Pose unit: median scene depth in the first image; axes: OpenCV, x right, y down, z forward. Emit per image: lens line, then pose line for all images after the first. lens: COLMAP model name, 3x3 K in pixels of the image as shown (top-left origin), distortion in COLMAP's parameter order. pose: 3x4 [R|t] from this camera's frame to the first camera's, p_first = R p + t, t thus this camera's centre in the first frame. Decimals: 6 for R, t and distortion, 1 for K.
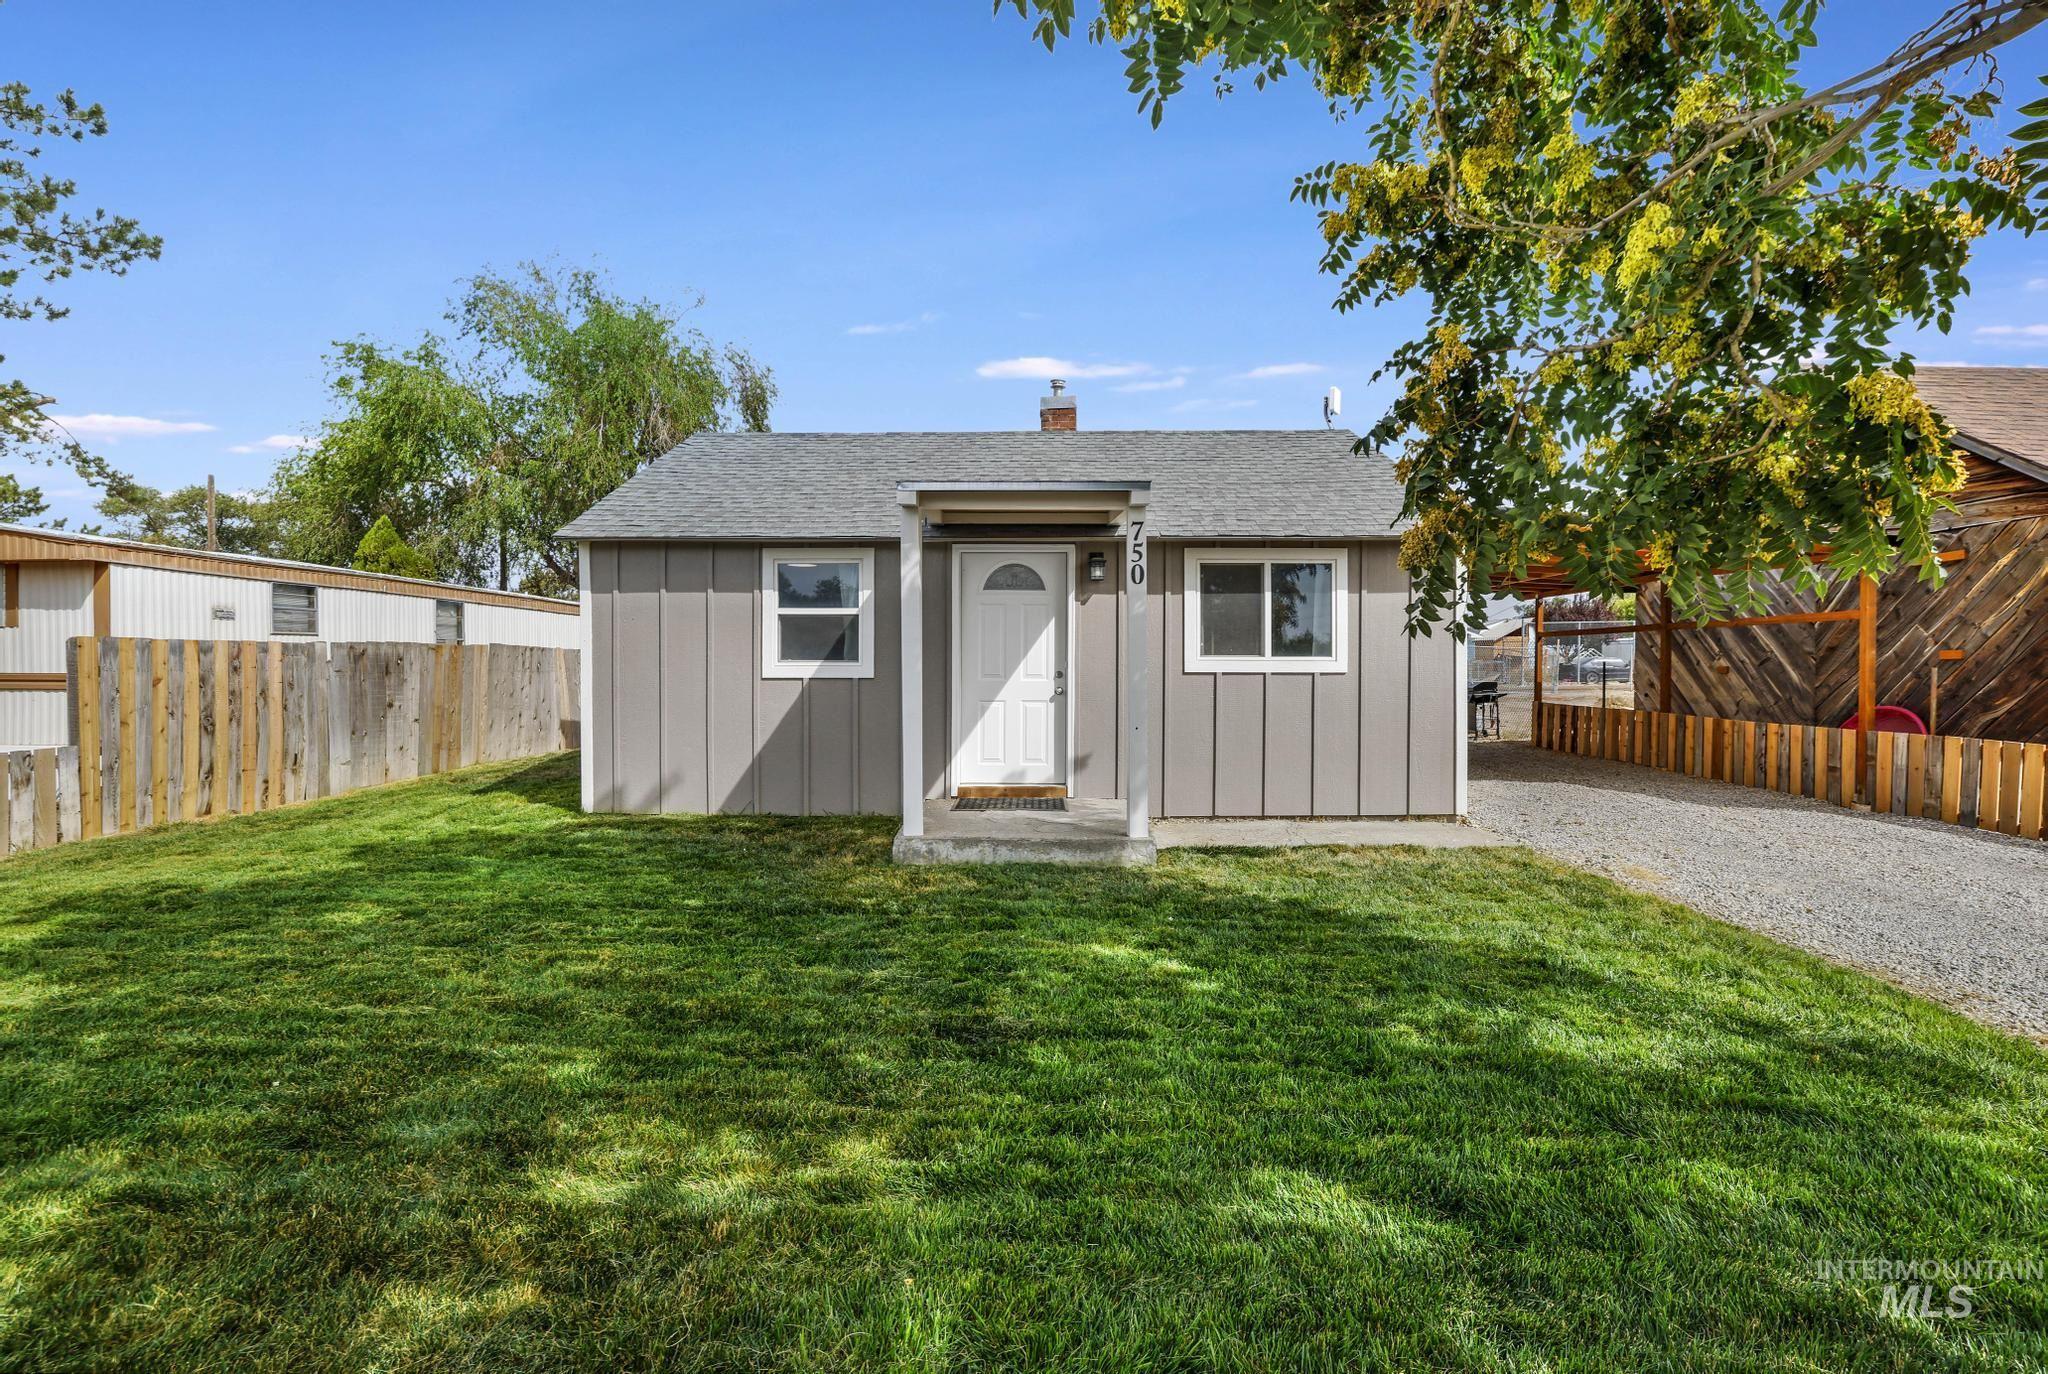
lens RADIAL K [[912.5, 0, 1023.8], [0, 912.5, 674.6], [0, 0, 1]] dist [-0.002352, -0.000215]
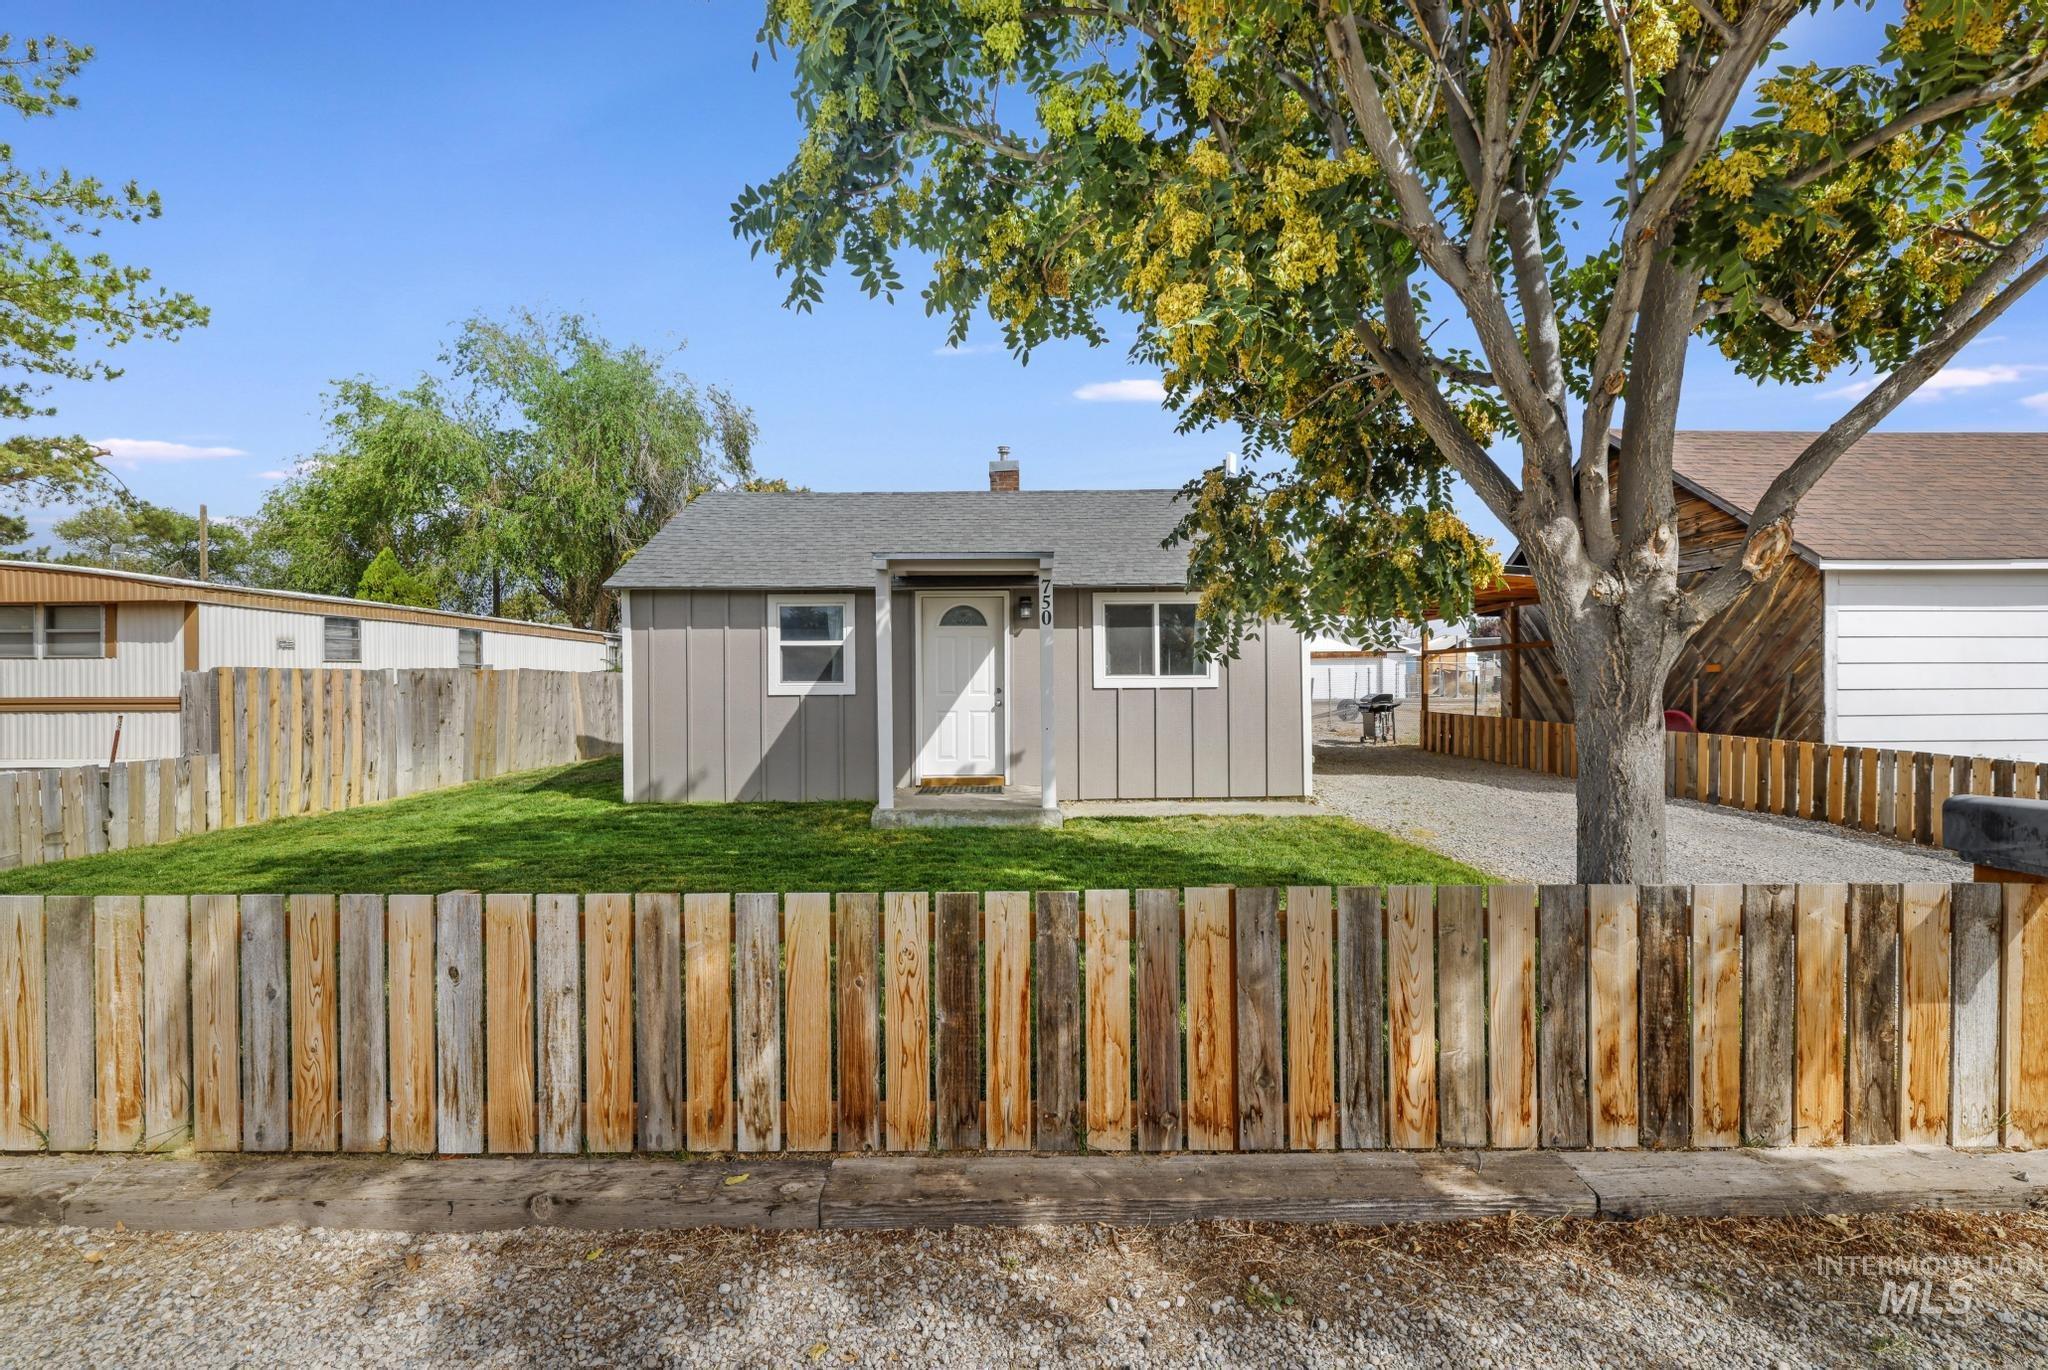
lens RADIAL K [[912.5, 0, 1008.7], [0, 912.5, 694.9], [0, 0, 1]] dist [-0.002352, -0.000215]
pose [[0.999893, -0.008591, 0.011857, 0.034160], [0.008558, 0.999959, 0.002842, 0.002553], [-0.011881, -0.002741, 0.999926, -0.263400]]
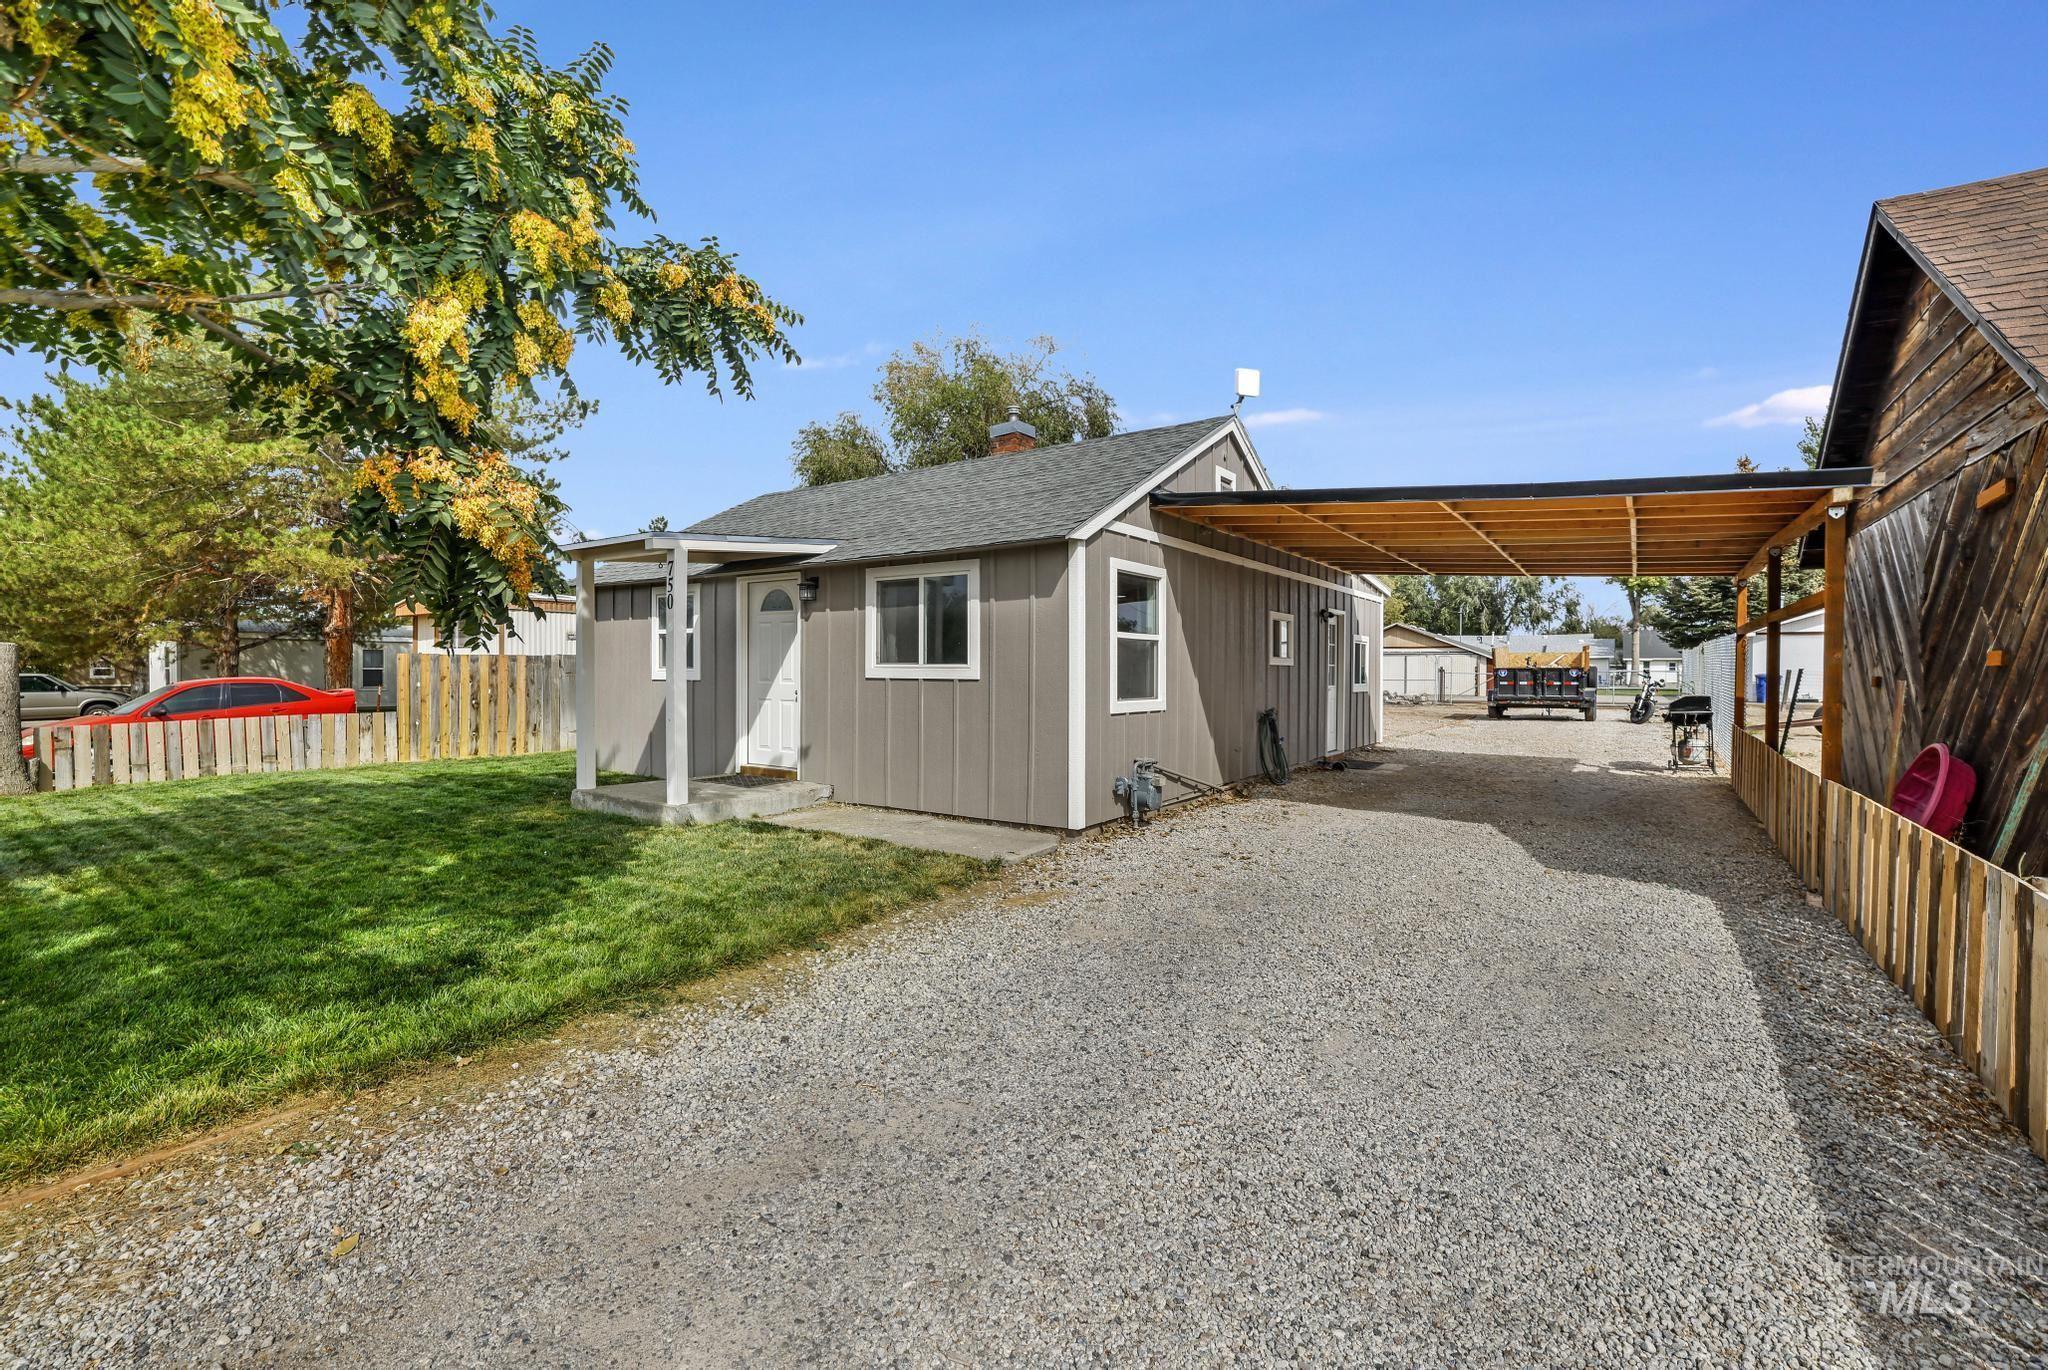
lens RADIAL K [[912.5, 0, 1021.4], [0, 912.5, 679.8], [0, 0, 1]] dist [-0.002352, -0.000215]
pose [[0.821060, 0.009325, -0.570766, 0.855042], [-0.007984, 0.999956, 0.004851, -0.006205], [0.570786, 0.000574, 0.821099, 0.156316]]
